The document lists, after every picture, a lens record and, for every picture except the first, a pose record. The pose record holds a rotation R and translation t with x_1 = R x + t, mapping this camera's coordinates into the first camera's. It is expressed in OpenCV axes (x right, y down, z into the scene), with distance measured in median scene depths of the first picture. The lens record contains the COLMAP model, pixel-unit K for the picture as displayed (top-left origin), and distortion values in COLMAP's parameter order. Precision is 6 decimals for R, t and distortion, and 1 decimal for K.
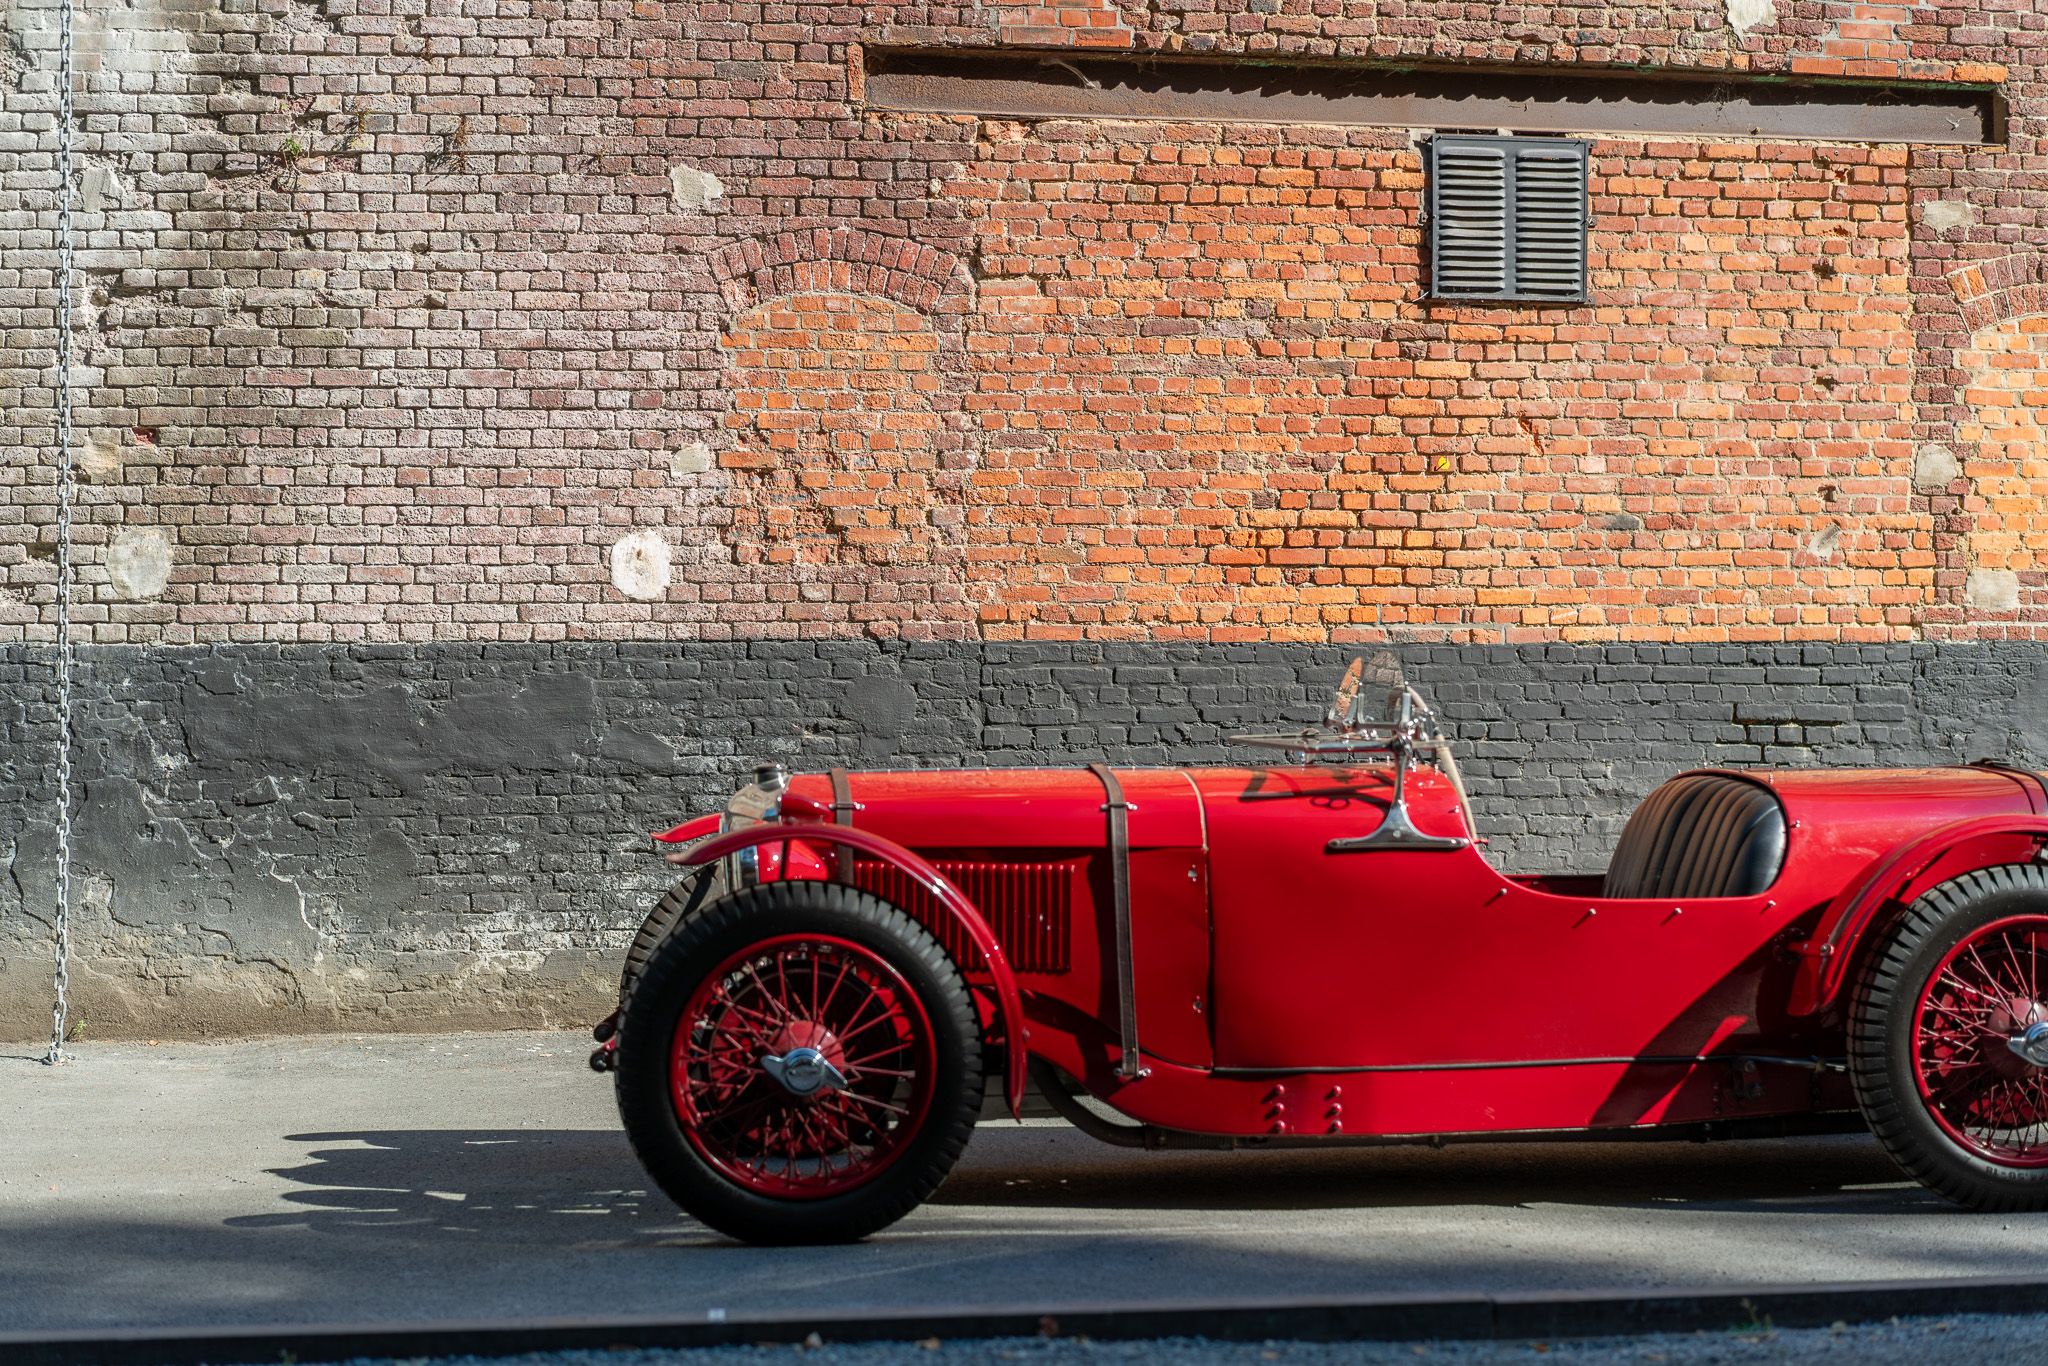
lens RADIAL K [[3148.0, 0, 1026.9], [0, 3148.0, 696.5], [0, 0, 1]] dist [0.007691, -0.200609]
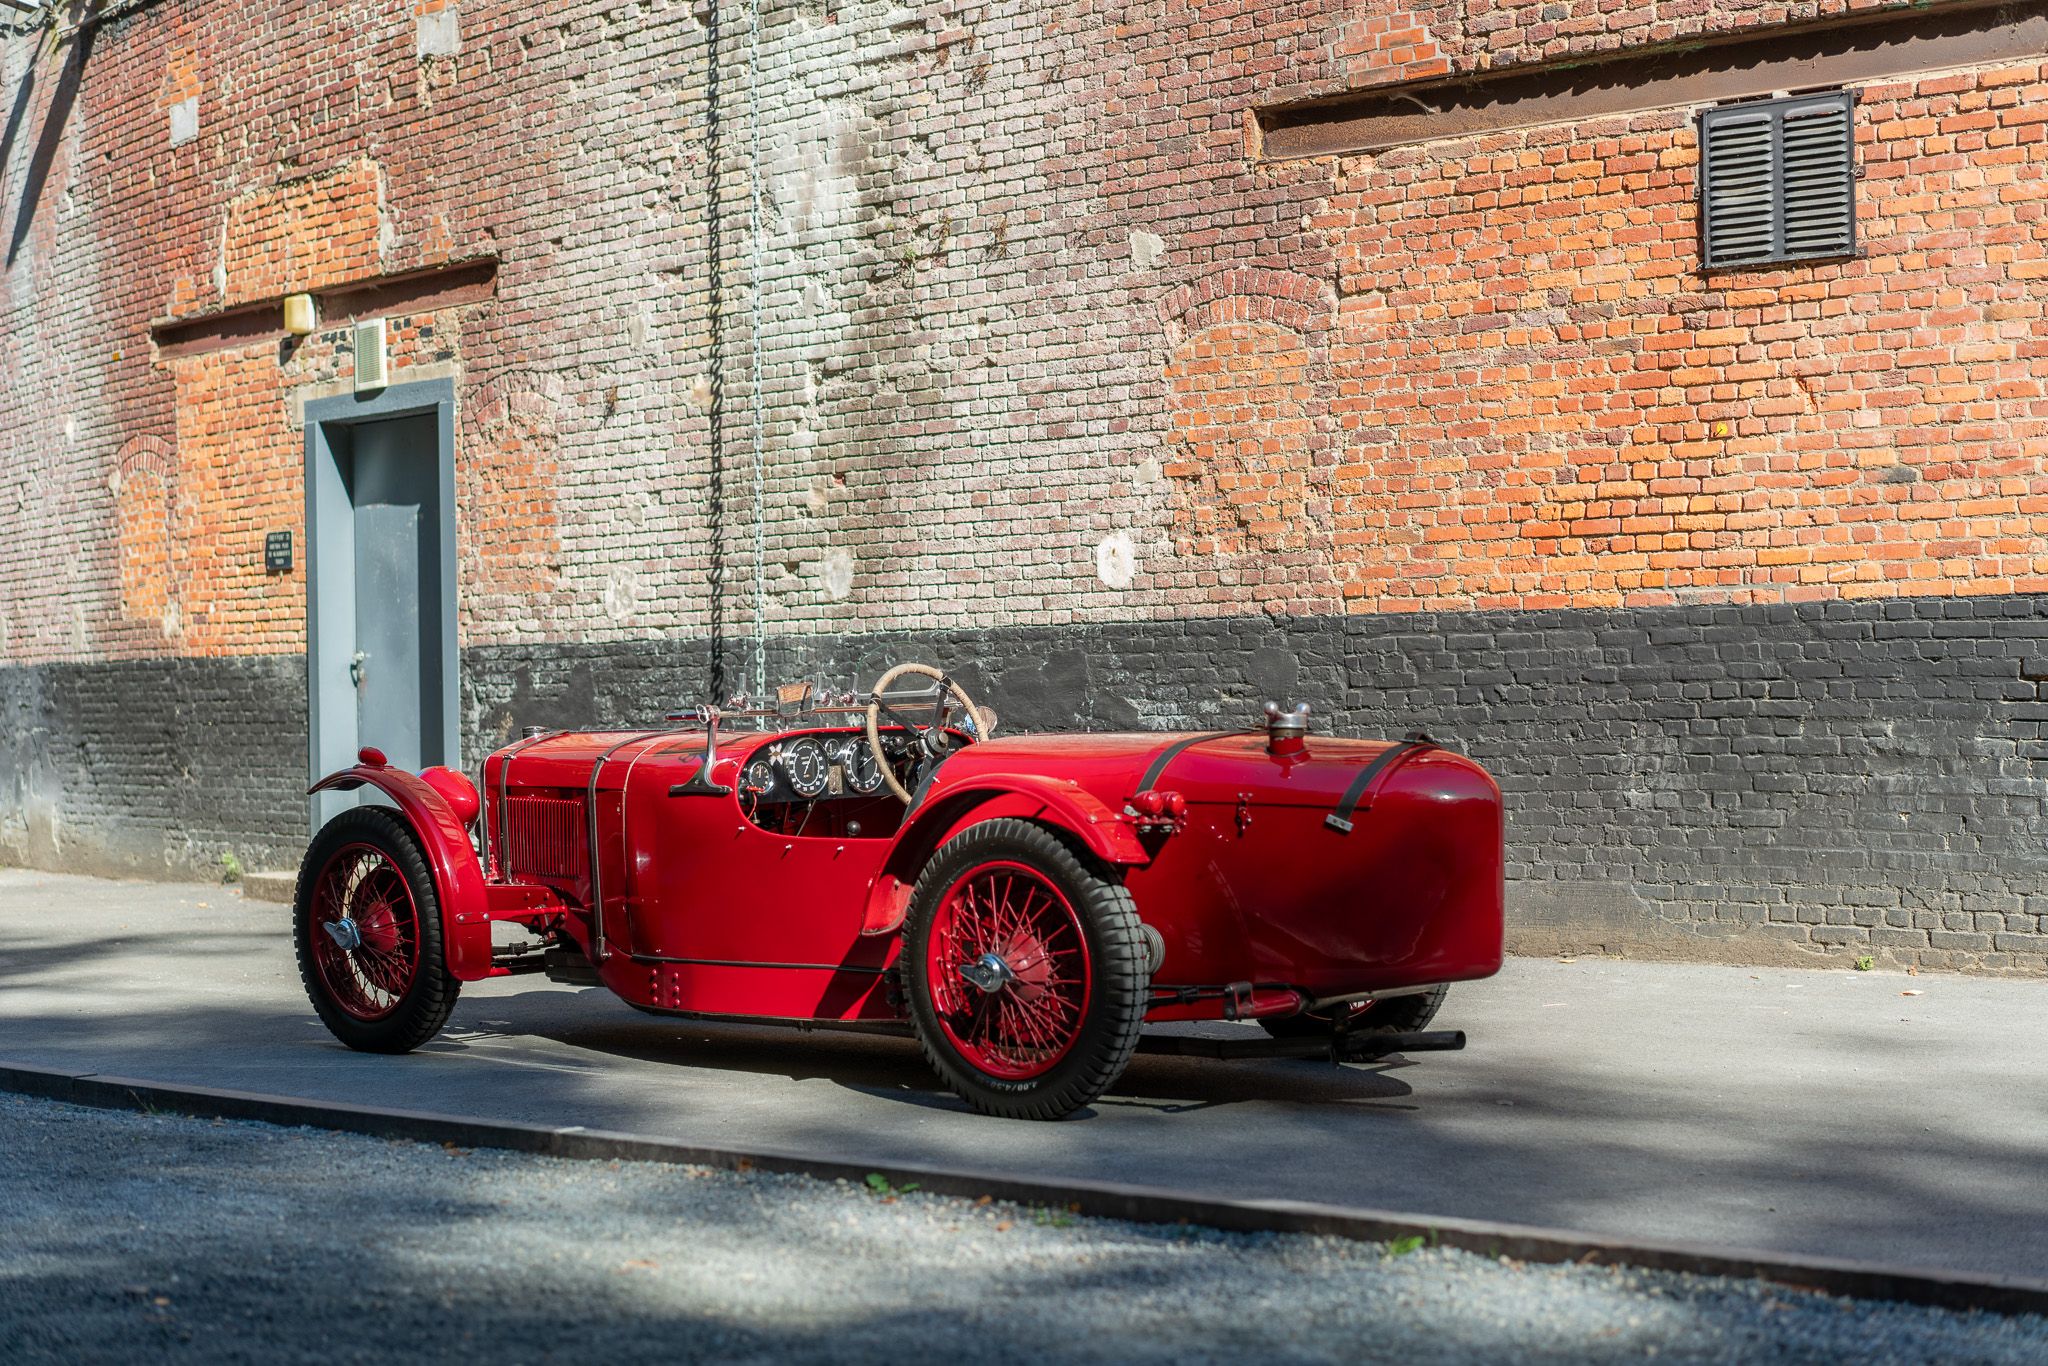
lens RADIAL K [[3148.0, 0, 1026.9], [0, 3148.0, 696.5], [0, 0, 1]] dist [0.007691, -0.200609]
pose [[0.666634, -0.005386, -0.745366, 0.757488], [0.018581, 0.999783, 0.009394, -0.000858], [0.745154, -0.020112, 0.666589, 0.150723]]
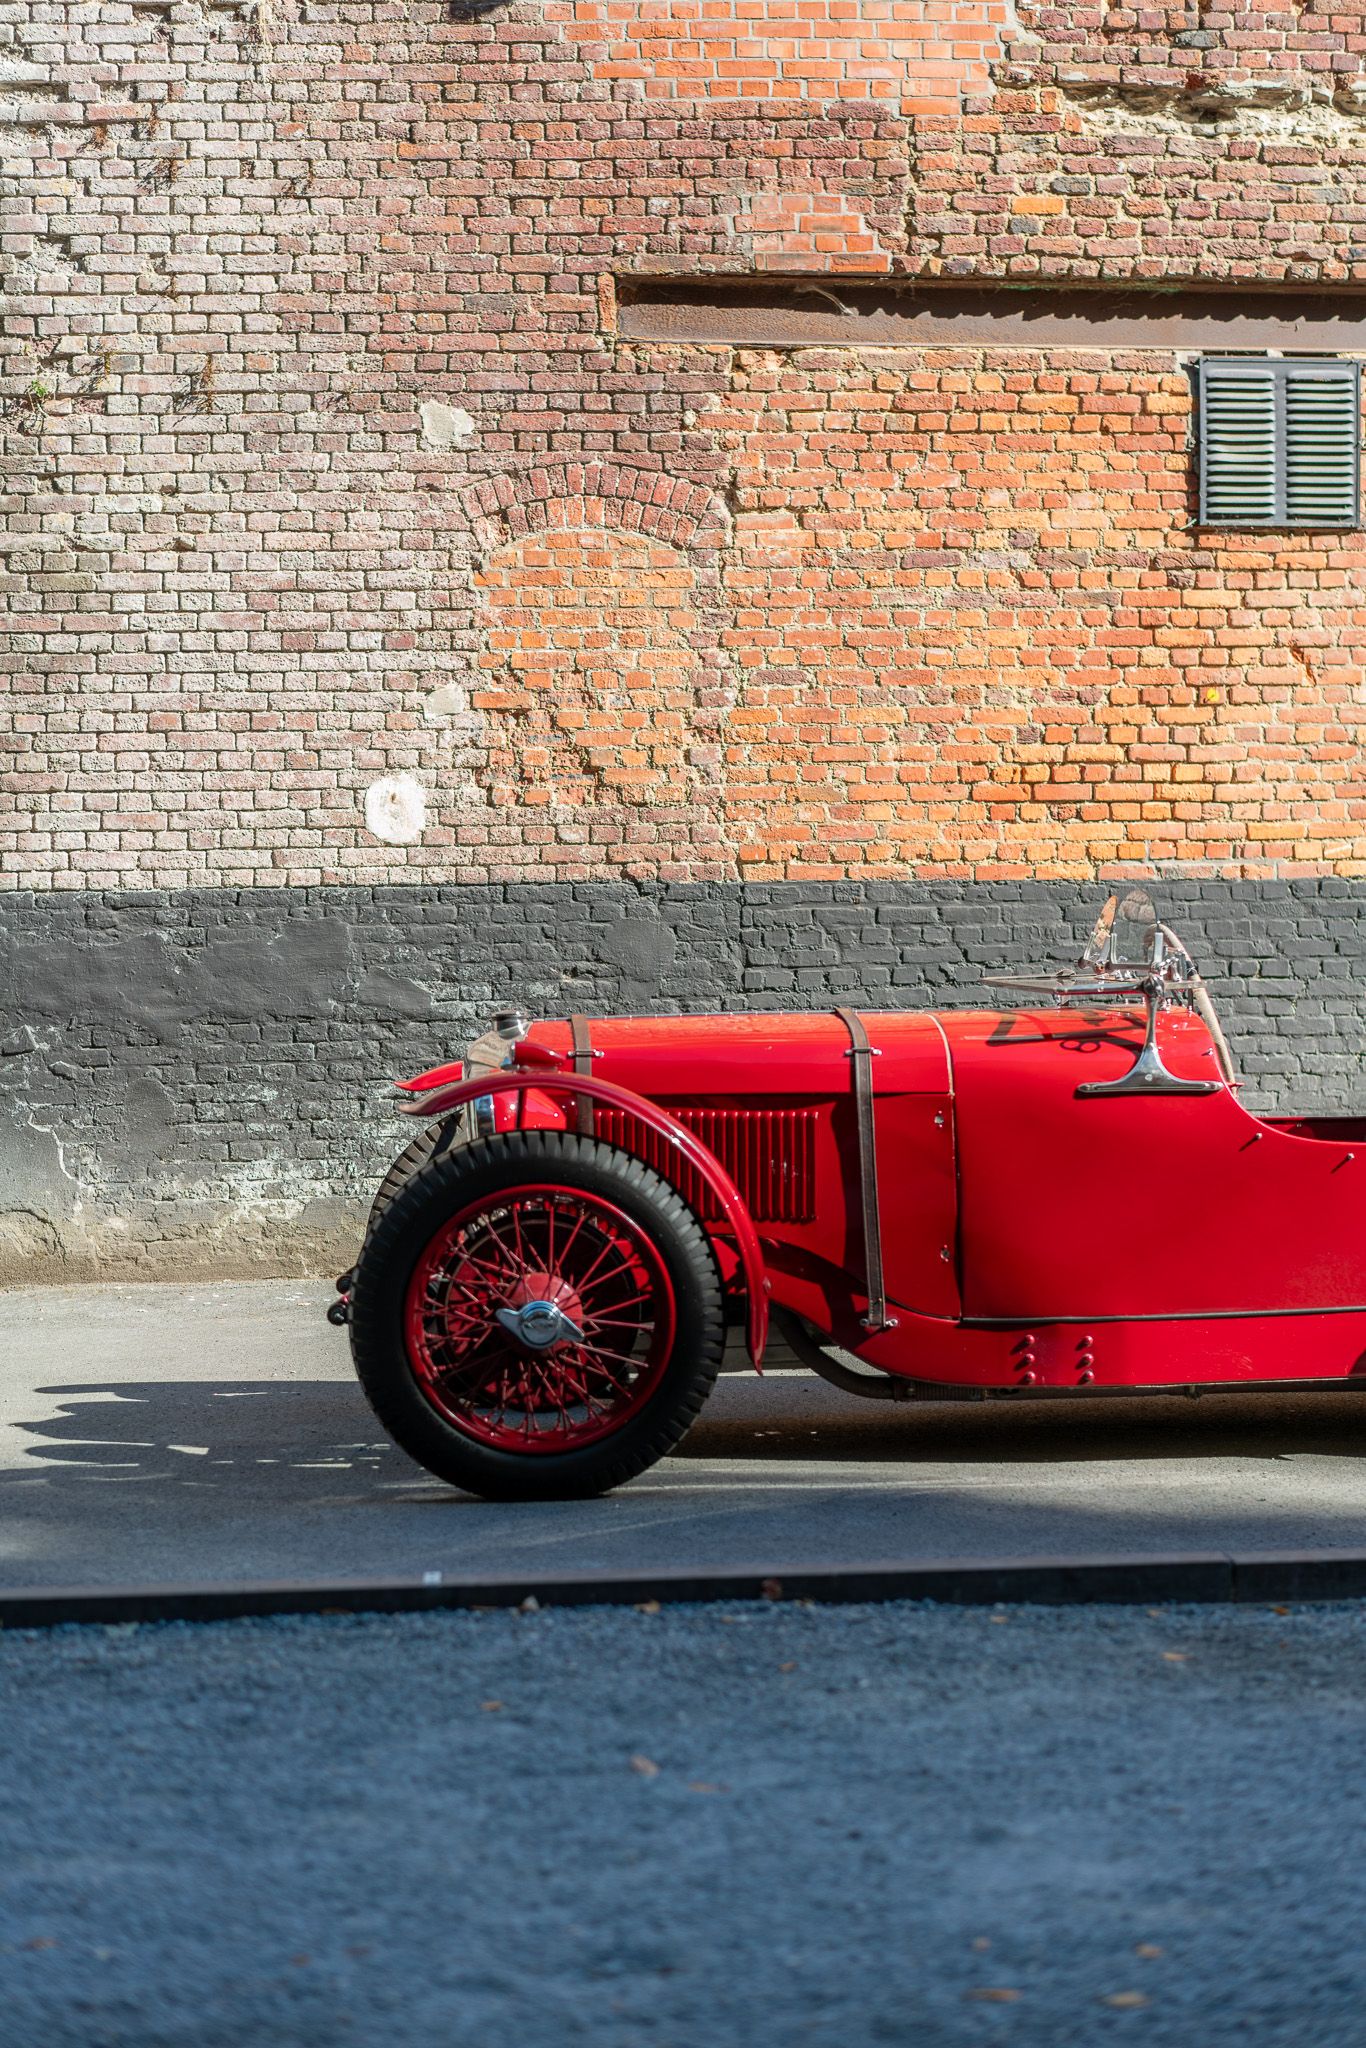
lens RADIAL K [[3148.0, 0, 695.1], [0, 3148.0, 1034.7], [0, 0, 1]] dist [0.007691, -0.200609]
pose [[0.999115, -0.008611, -0.041177, 0.011263], [0.009912, 0.999455, 0.031494, -0.001038], [0.040883, -0.031874, 0.998655, 0.014434]]
